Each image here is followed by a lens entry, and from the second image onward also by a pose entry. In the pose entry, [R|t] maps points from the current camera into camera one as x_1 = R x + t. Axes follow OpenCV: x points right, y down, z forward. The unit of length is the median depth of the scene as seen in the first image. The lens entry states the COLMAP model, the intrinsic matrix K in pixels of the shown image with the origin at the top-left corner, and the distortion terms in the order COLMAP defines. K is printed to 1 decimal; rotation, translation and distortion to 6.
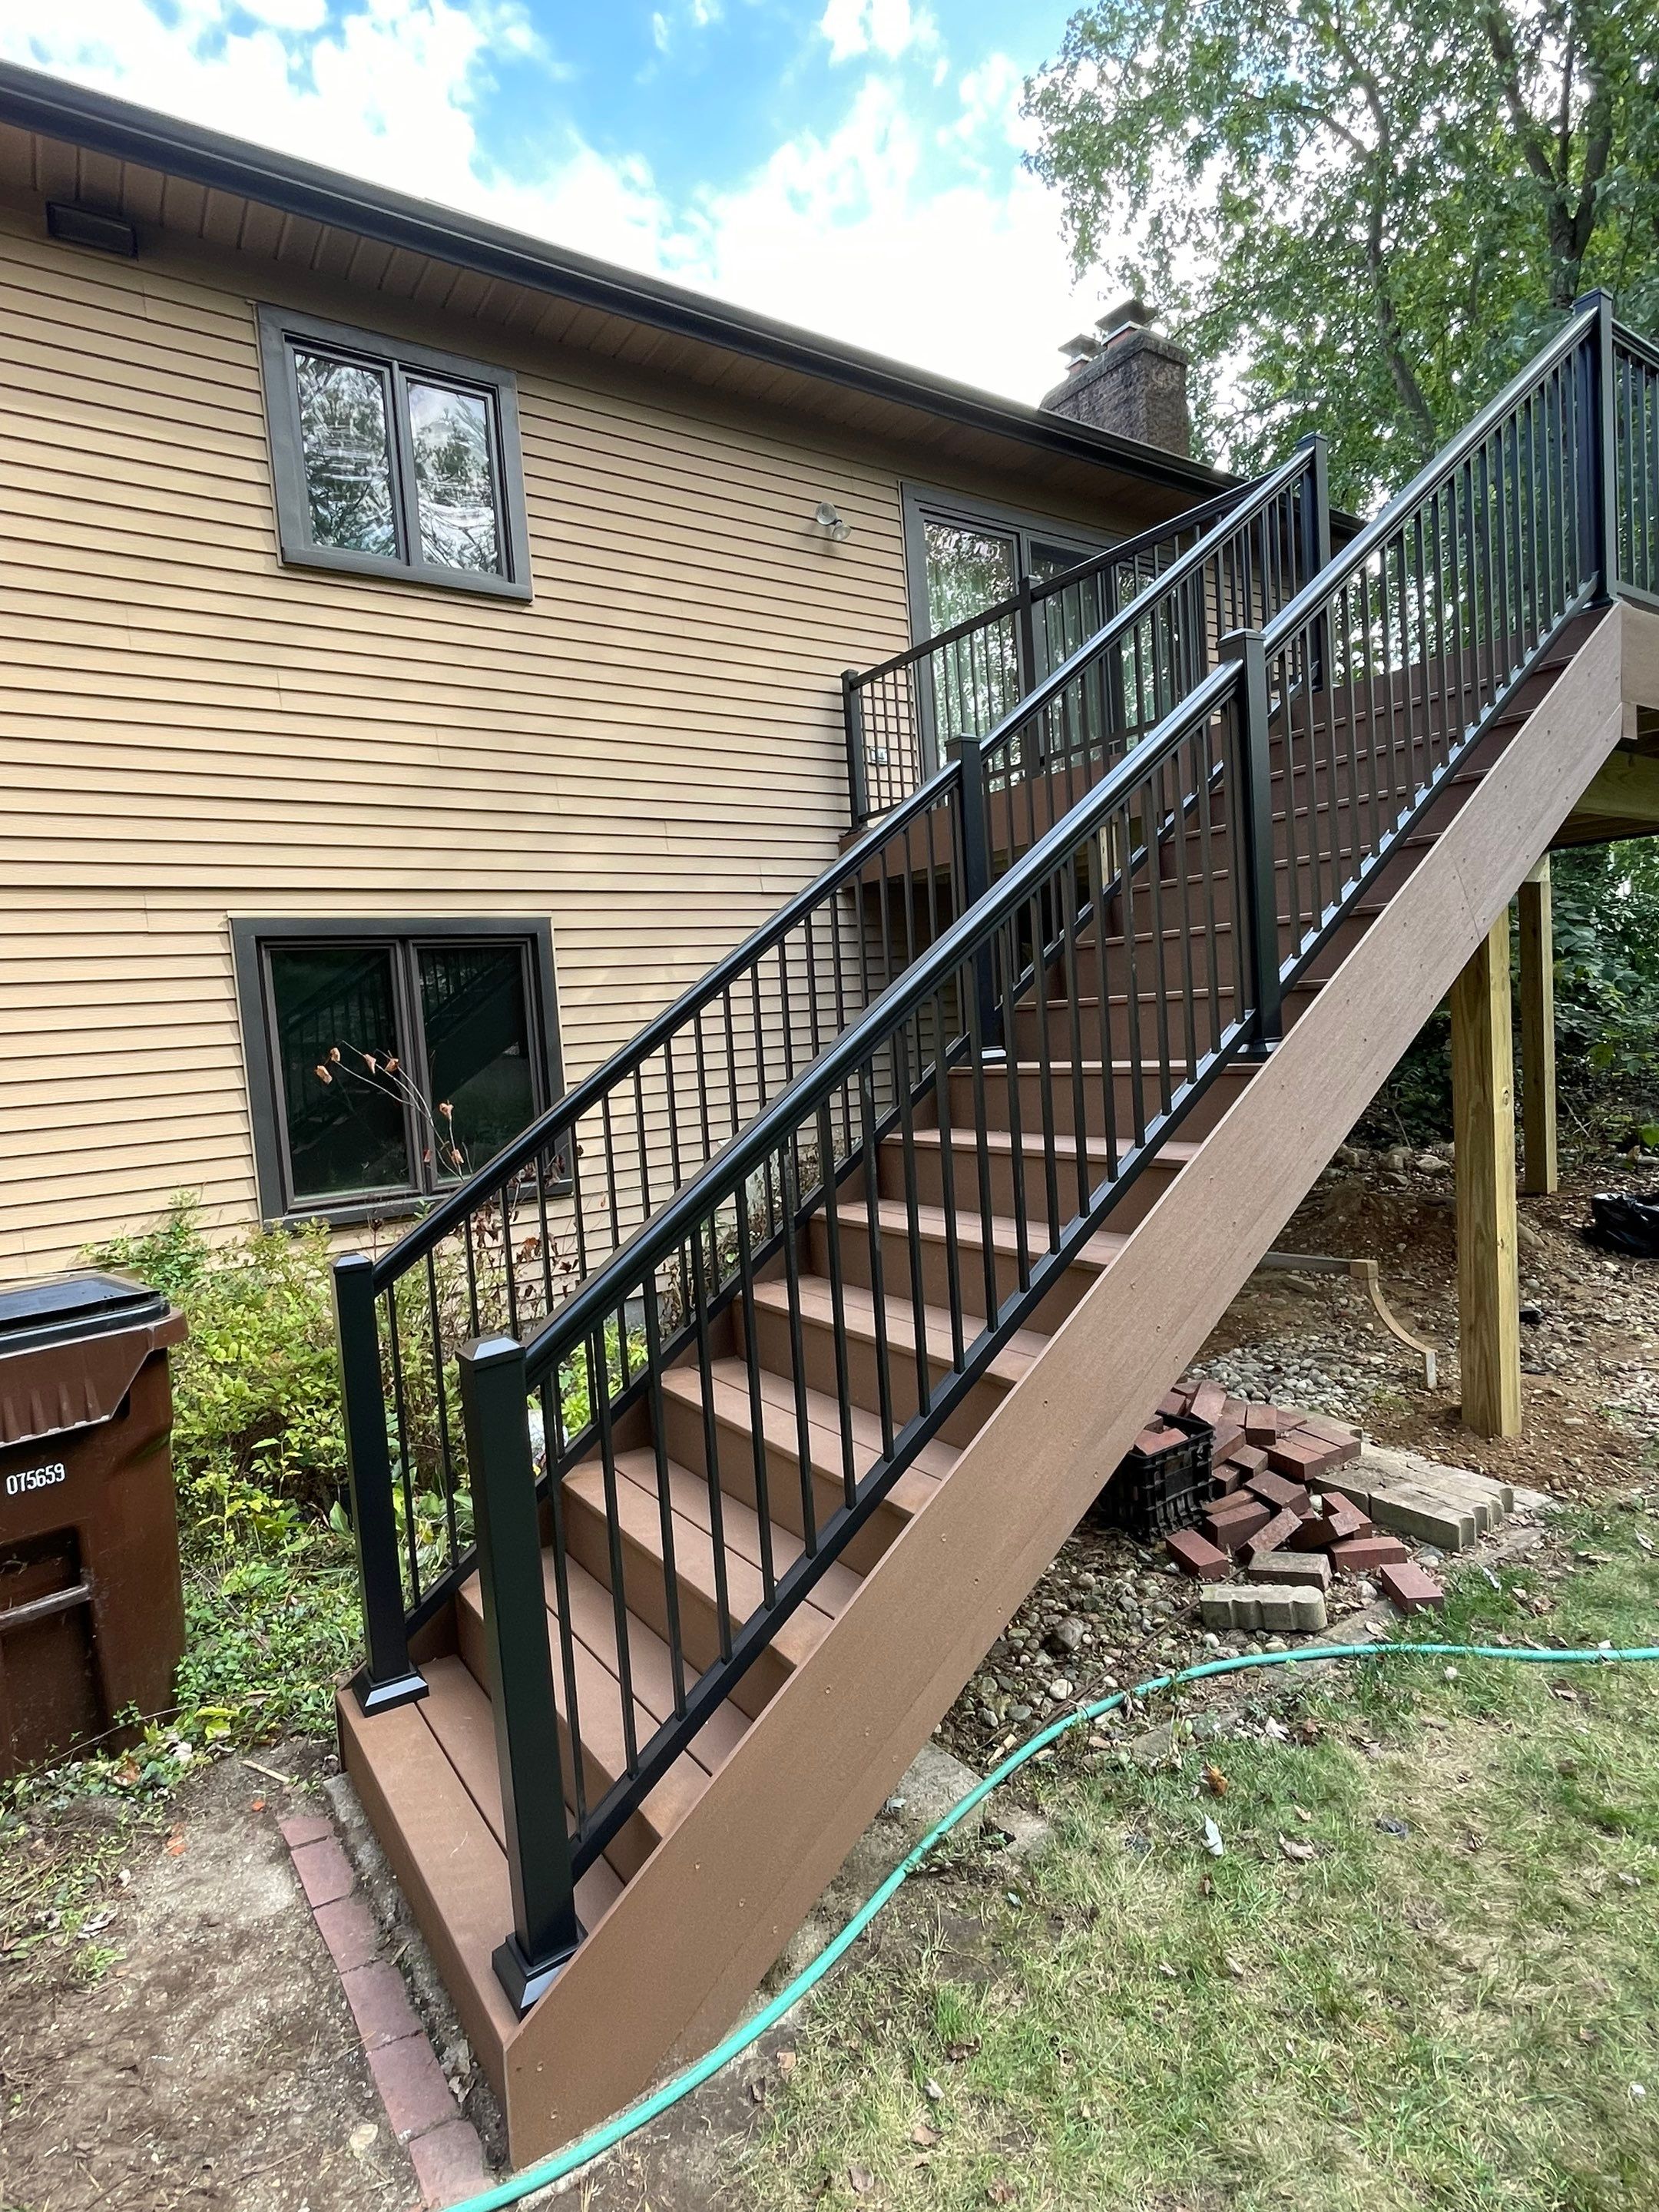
lens RADIAL K [[1224.9, 0, 829.5], [0, 1224.9, 1106.0], [0, 0, 1]] dist [0.000113, -0.002008]
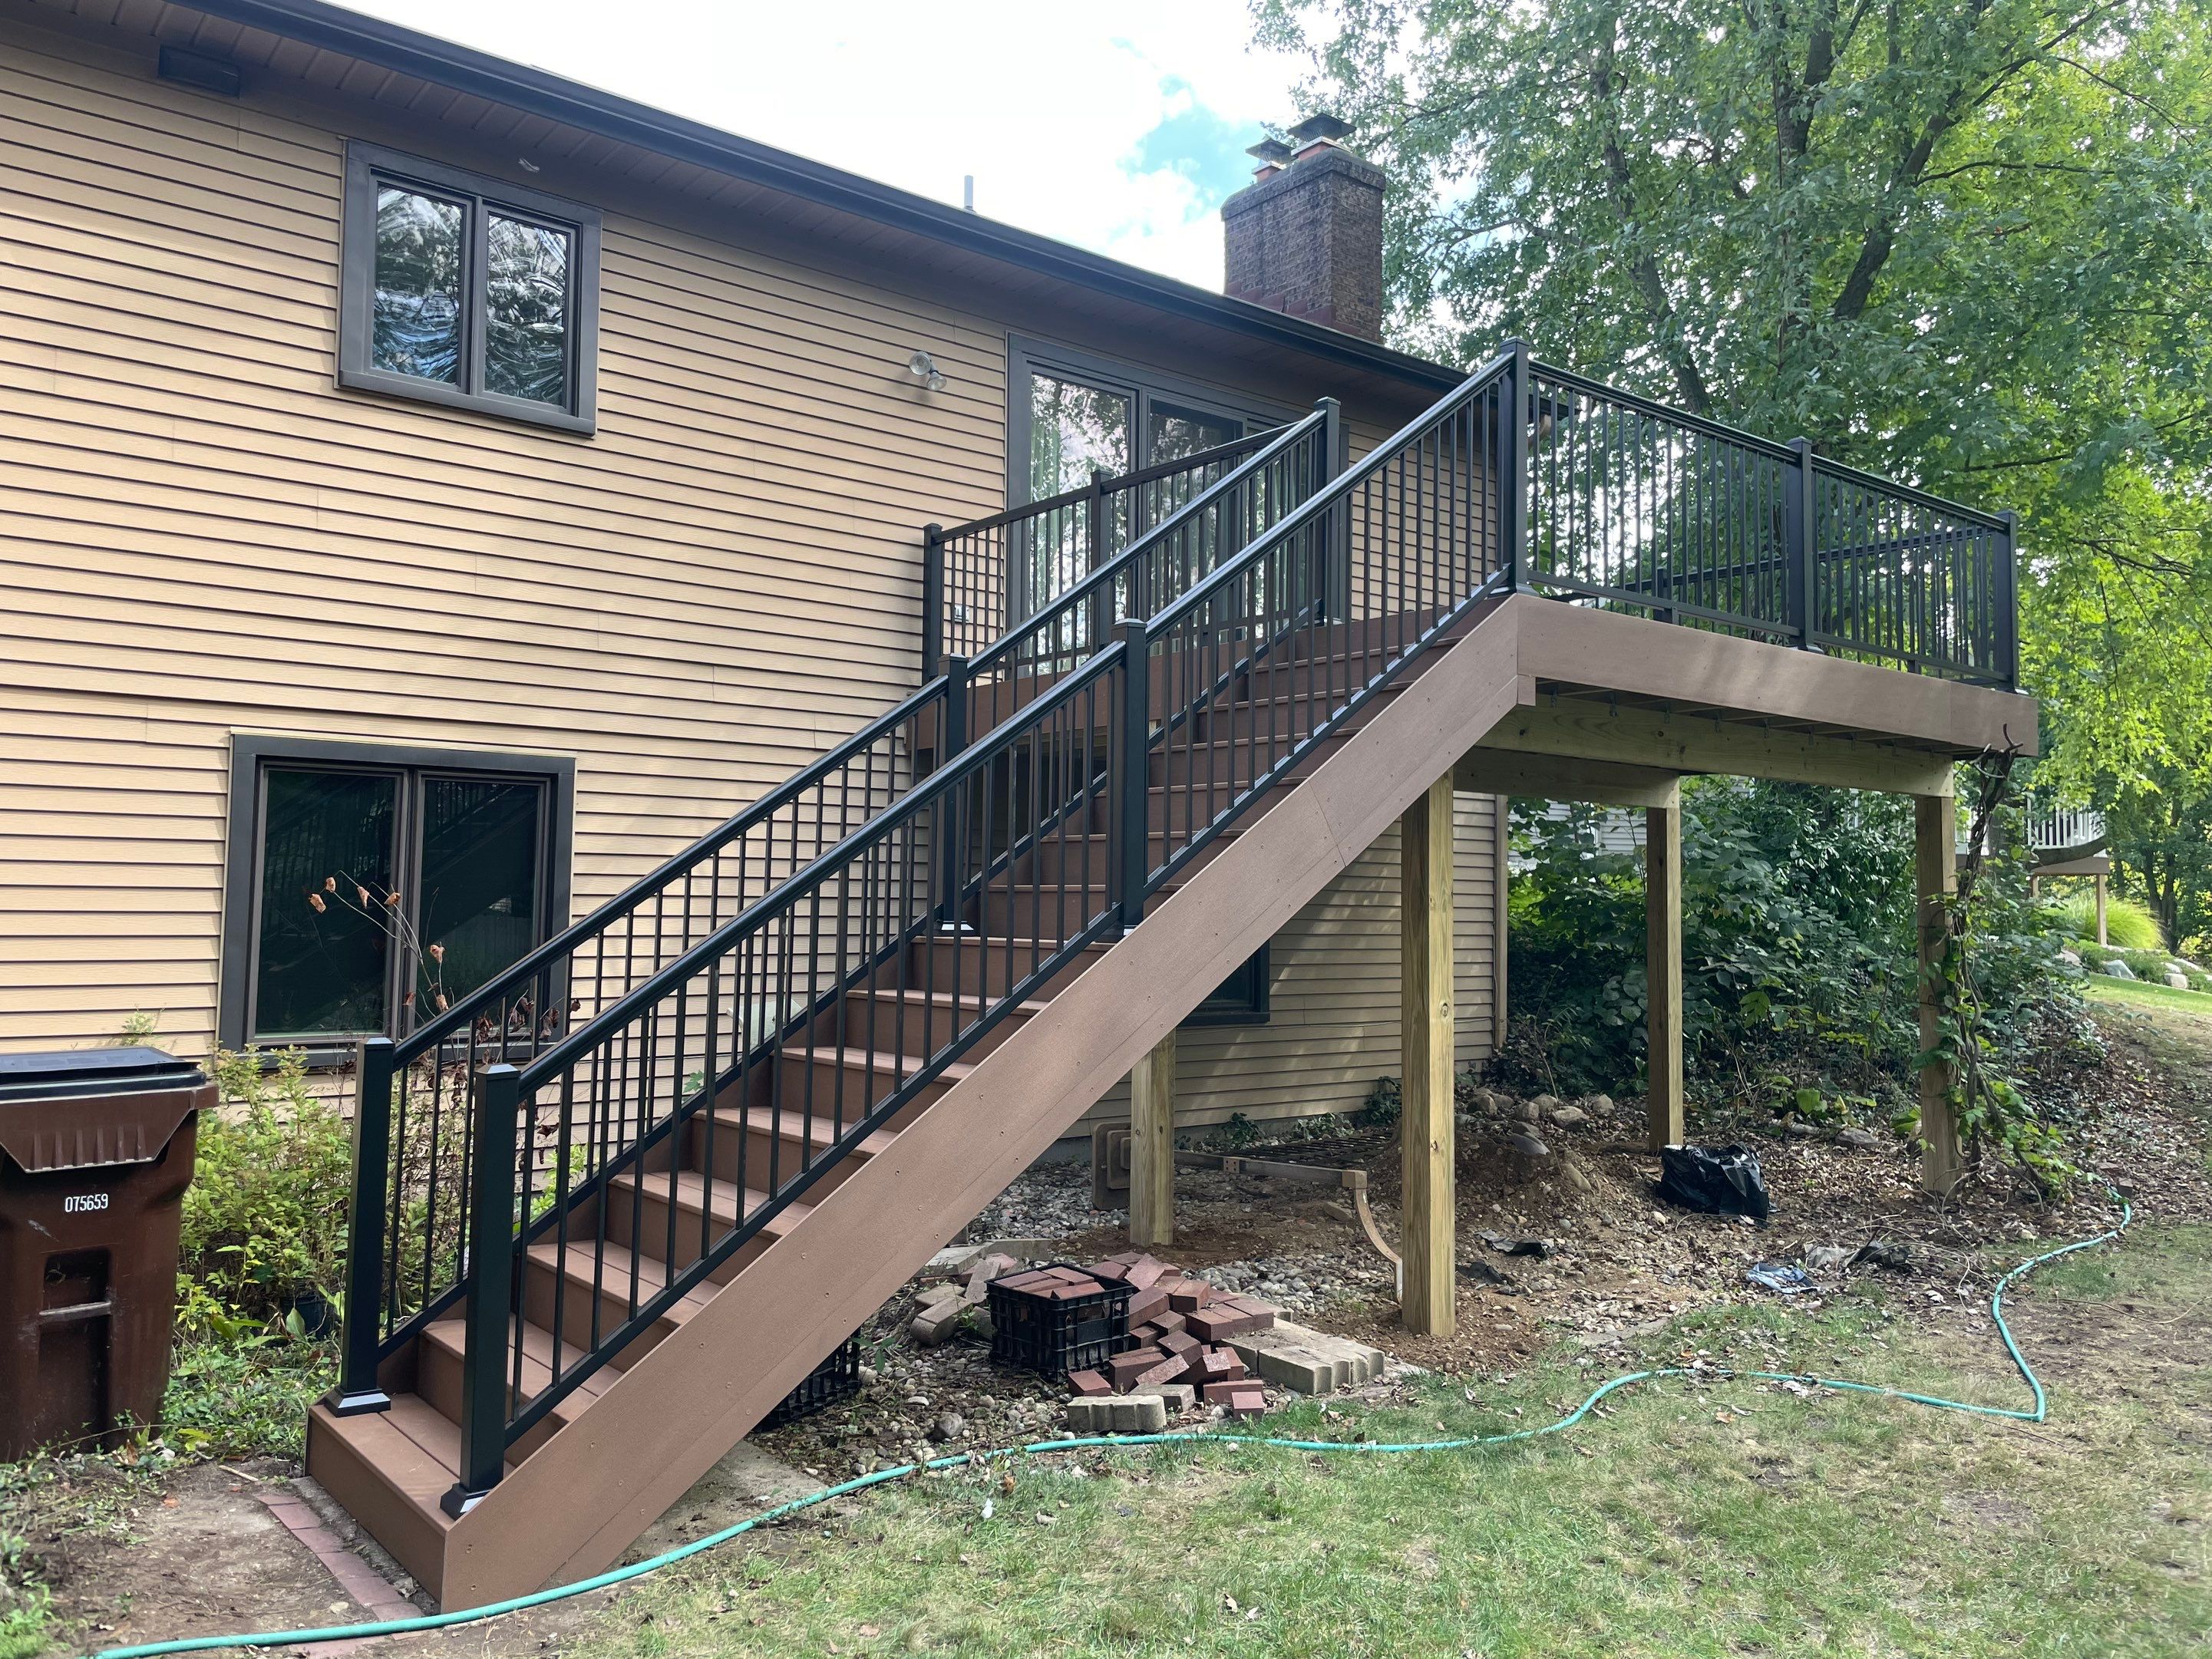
lens RADIAL K [[1721.3, 0, 1103.5], [0, 1721.3, 783.5], [0, 0, 1]] dist [0.100162, -0.146909]
pose [[0.993494, 0.086968, 0.073531, 0.090824], [-0.075755, 0.986744, -0.143519, 0.029487], [-0.085038, 0.137015, 0.986912, -0.400512]]
